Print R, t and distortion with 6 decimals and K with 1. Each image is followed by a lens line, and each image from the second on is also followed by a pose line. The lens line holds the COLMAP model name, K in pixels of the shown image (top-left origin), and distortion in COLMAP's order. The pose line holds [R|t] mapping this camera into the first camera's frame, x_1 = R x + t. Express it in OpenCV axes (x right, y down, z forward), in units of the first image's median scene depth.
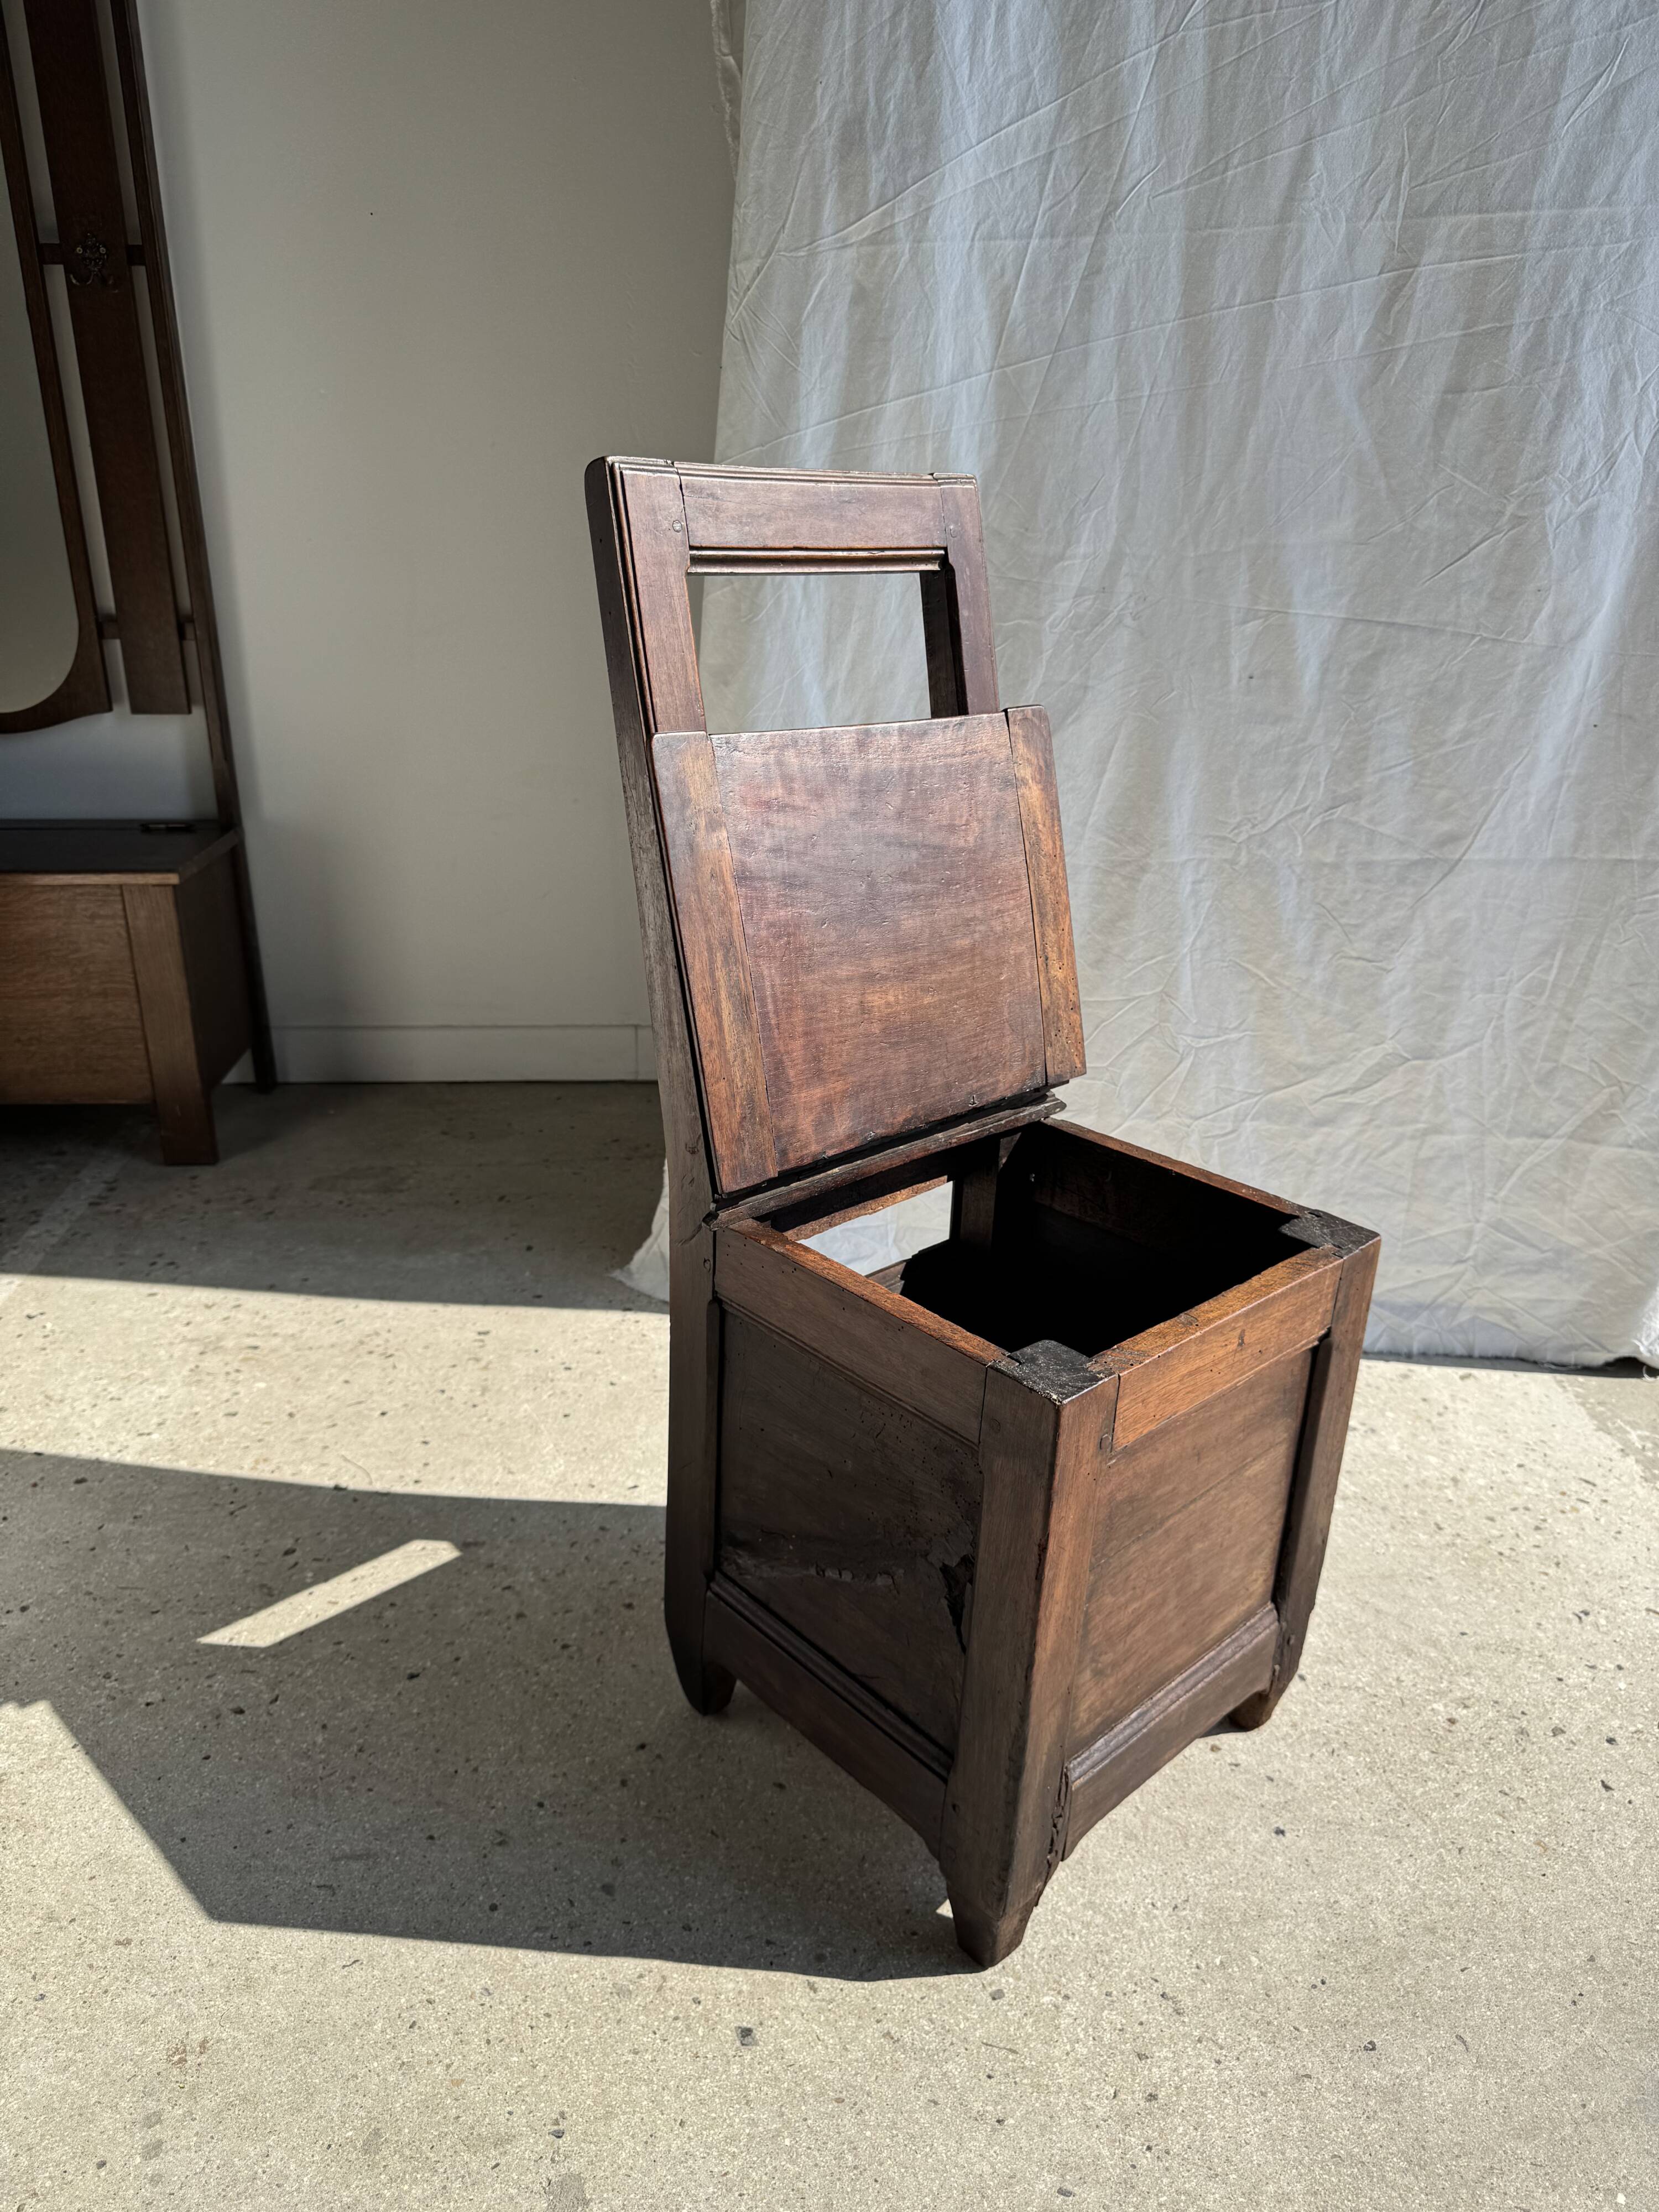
lens RADIAL K [[1565.3, 0, 828.7], [0, 1565.3, 1101.8], [0, 0, 1]] dist [-0.006659, 0.002520]
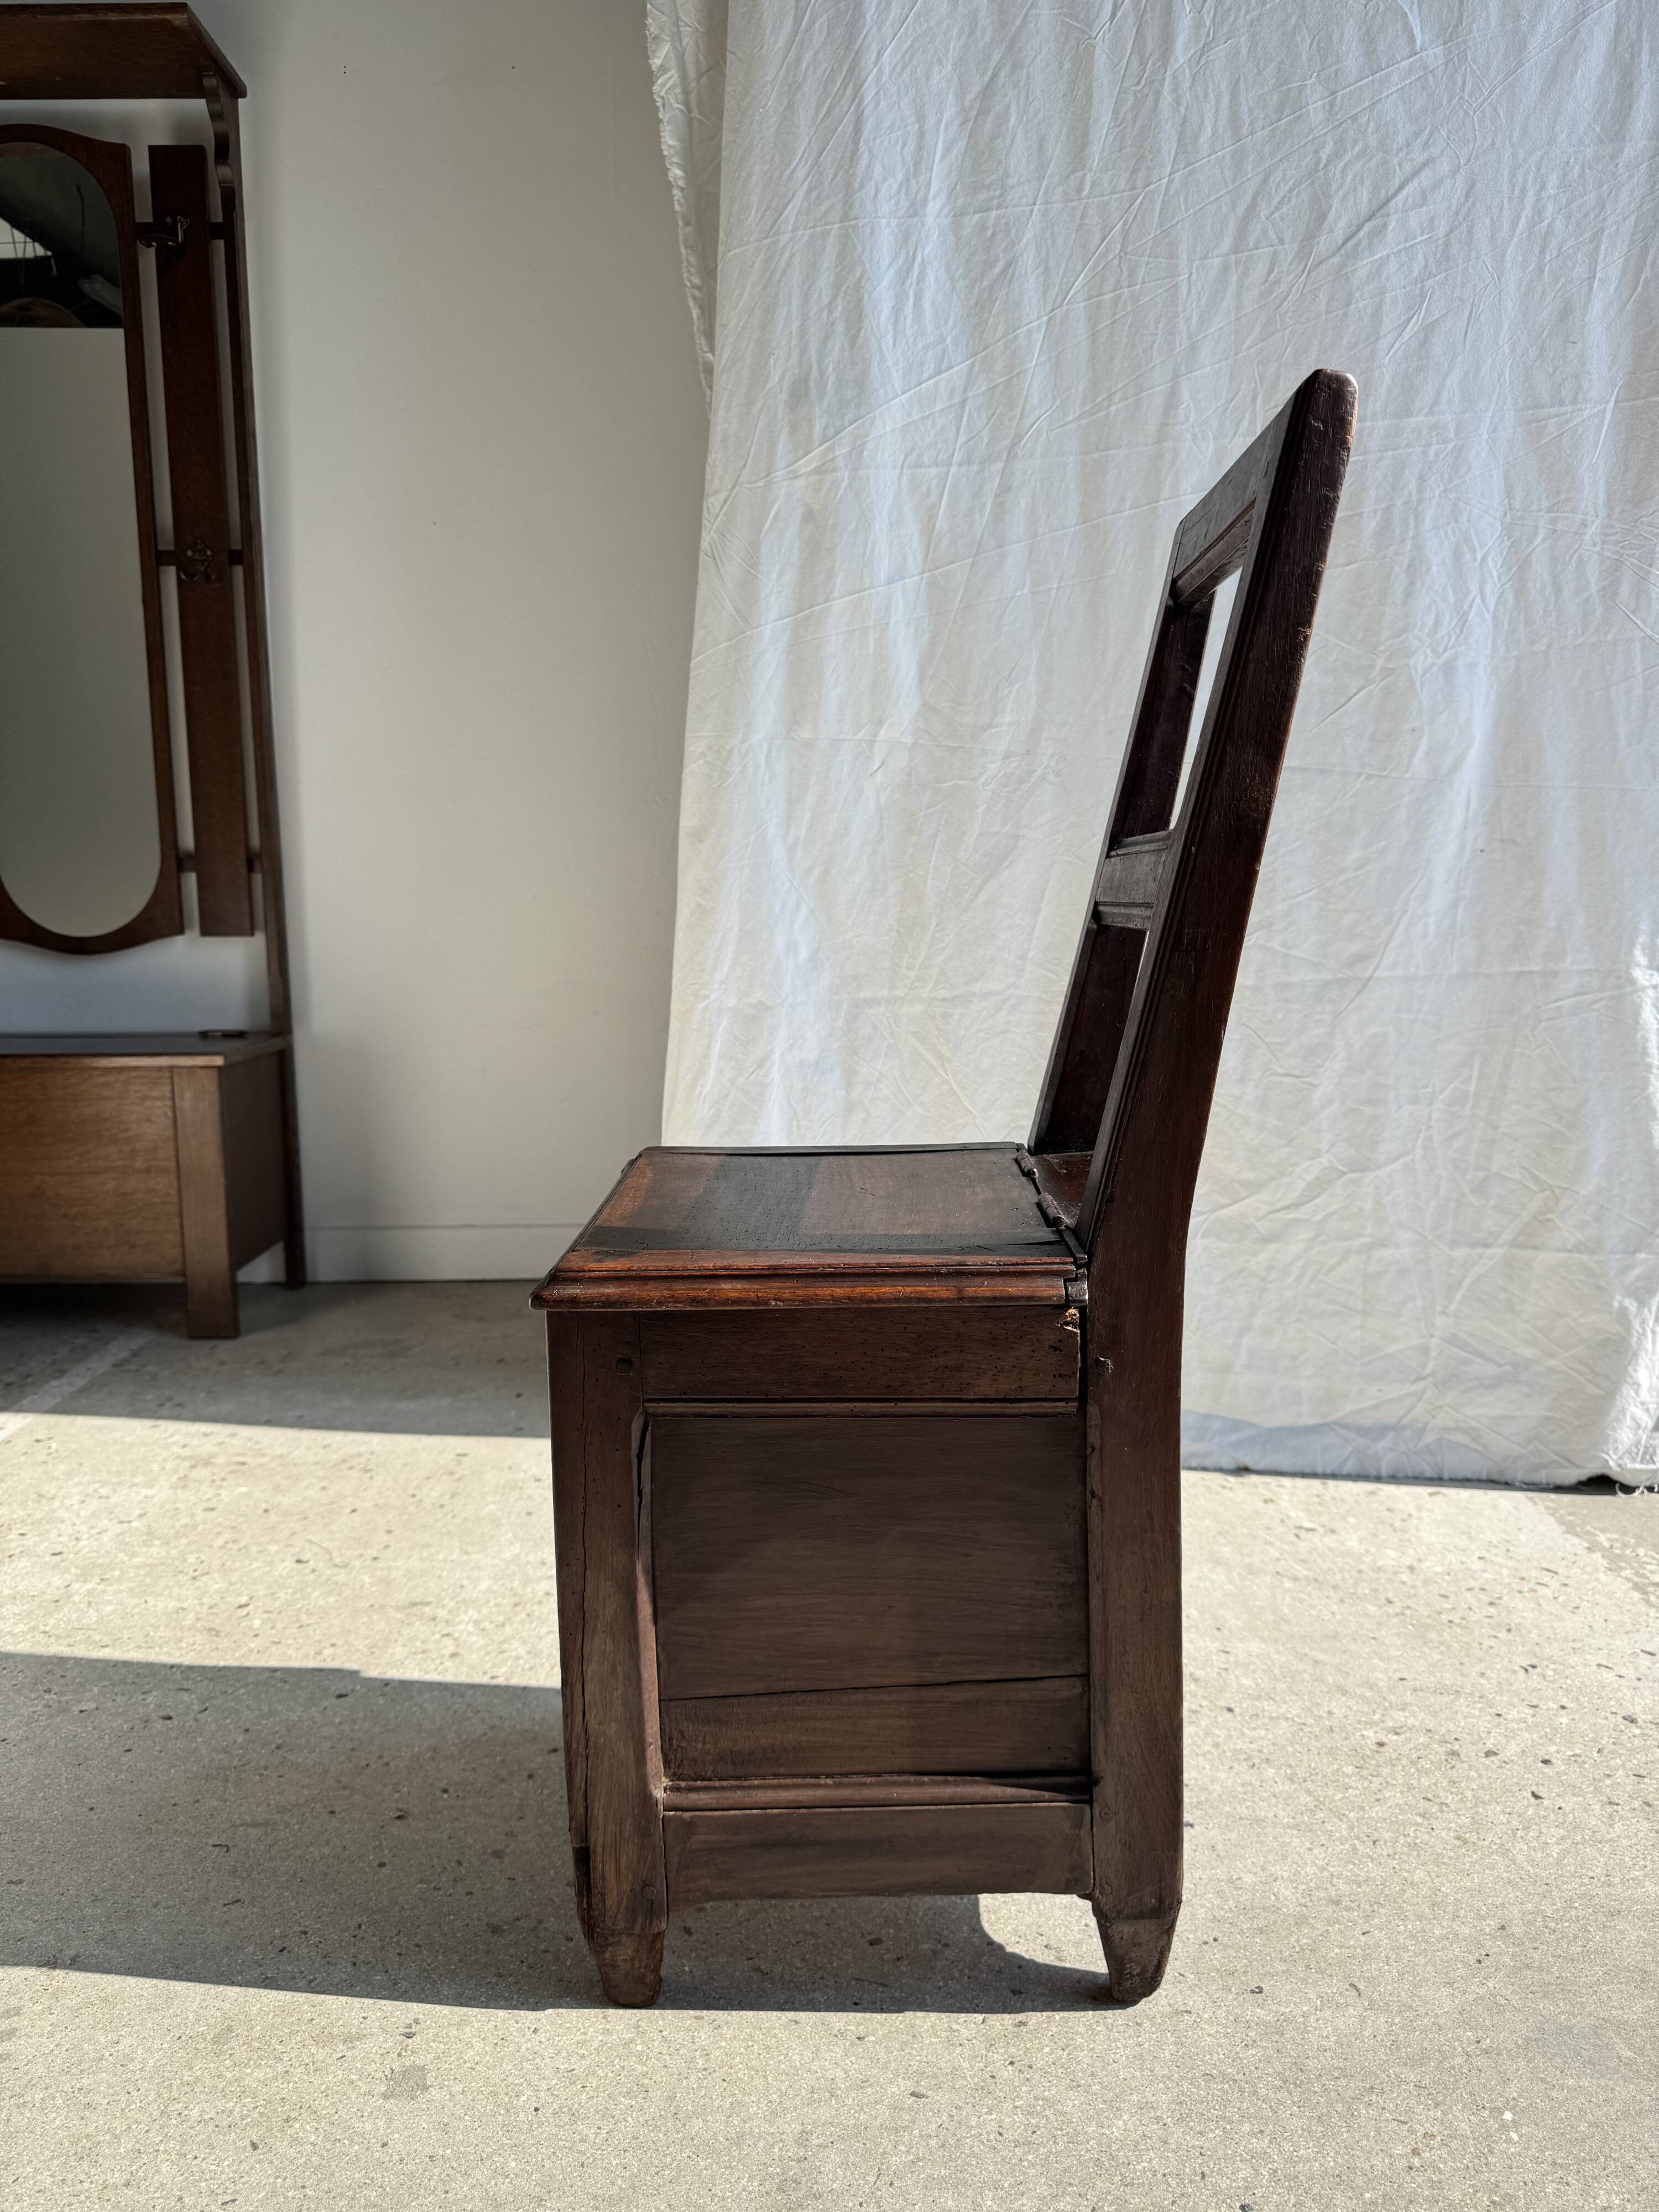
lens RADIAL K [[1558.8, 0, 825.4], [0, 1558.8, 1097.4], [0, 0, 1]] dist [0.001361, -0.005488]
pose [[0.998543, -0.010470, -0.052931, 0.093563], [-0.002271, 0.971967, -0.235107, 0.201222], [0.053908, 0.234885, 0.970527, -0.049997]]
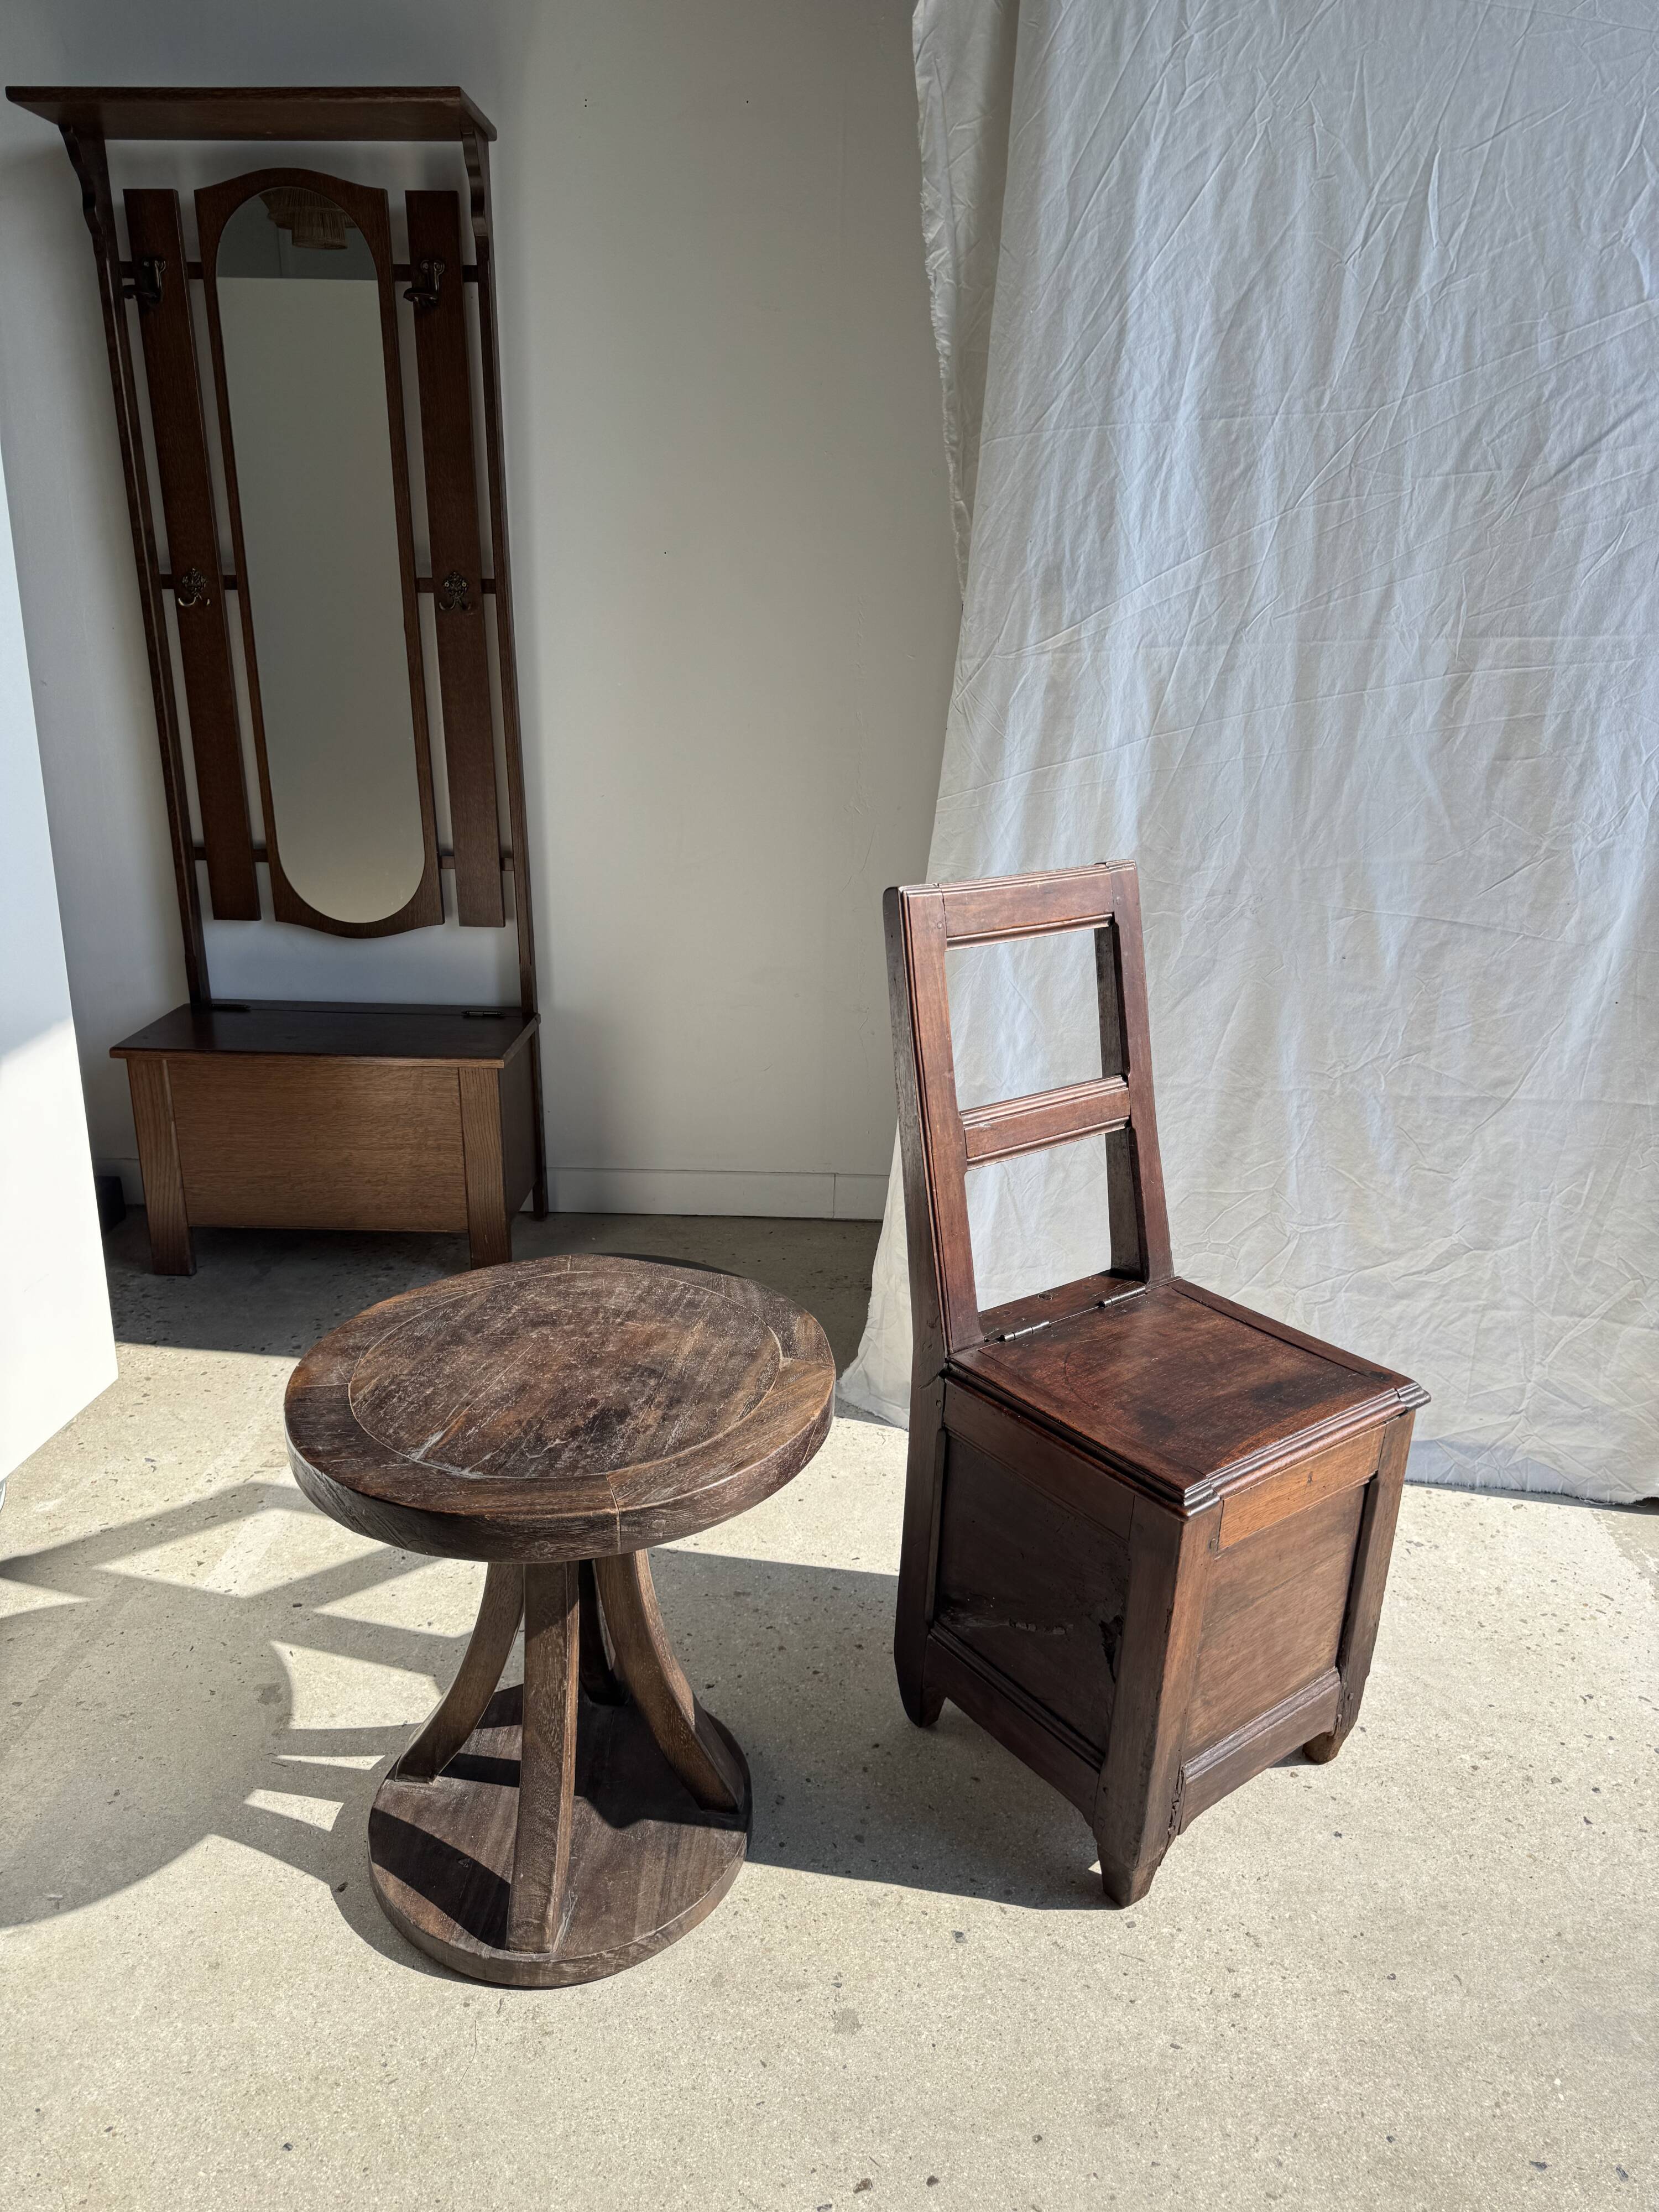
lens RADIAL K [[1545.7, 0, 837.2], [0, 1545.7, 1099.5], [0, 0, 1]] dist [0.006883, -0.004941]
pose [[0.996146, 0.029680, -0.082532, -0.047758], [-0.034317, 0.997878, -0.055338, -0.073657], [0.080715, 0.057957, 0.995051, -0.349444]]
